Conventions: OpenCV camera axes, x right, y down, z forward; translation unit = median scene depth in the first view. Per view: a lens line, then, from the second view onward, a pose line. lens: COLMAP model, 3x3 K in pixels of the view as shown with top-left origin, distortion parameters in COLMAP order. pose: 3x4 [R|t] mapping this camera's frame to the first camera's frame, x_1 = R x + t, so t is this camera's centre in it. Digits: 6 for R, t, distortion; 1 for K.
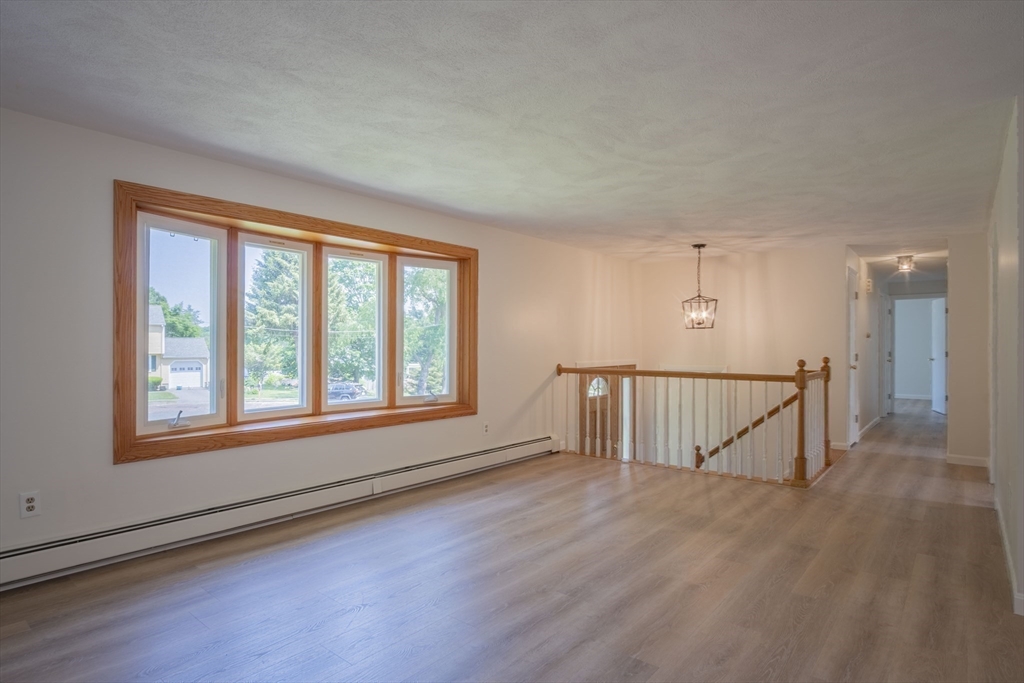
lens RADIAL K [[559.2, 0, 494.0], [0, 559.2, 342.4], [0, 0, 1]] dist [-0.031768, 0.007350]
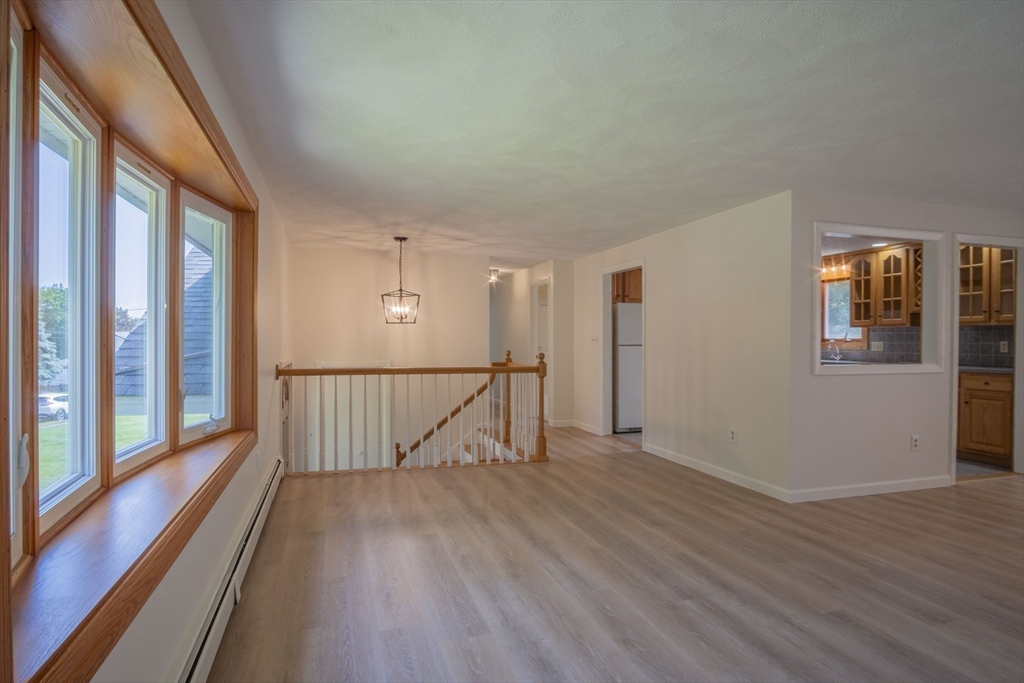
lens RADIAL K [[565.4, 0, 497.4], [0, 565.4, 339.1], [0, 0, 1]] dist [-0.017138, 0.003206]
pose [[0.554375, -0.000253, 0.832267, -0.362251], [-0.002726, 0.999994, 0.002120, 0.000091], [-0.832263, -0.003445, 0.554371, 0.306072]]
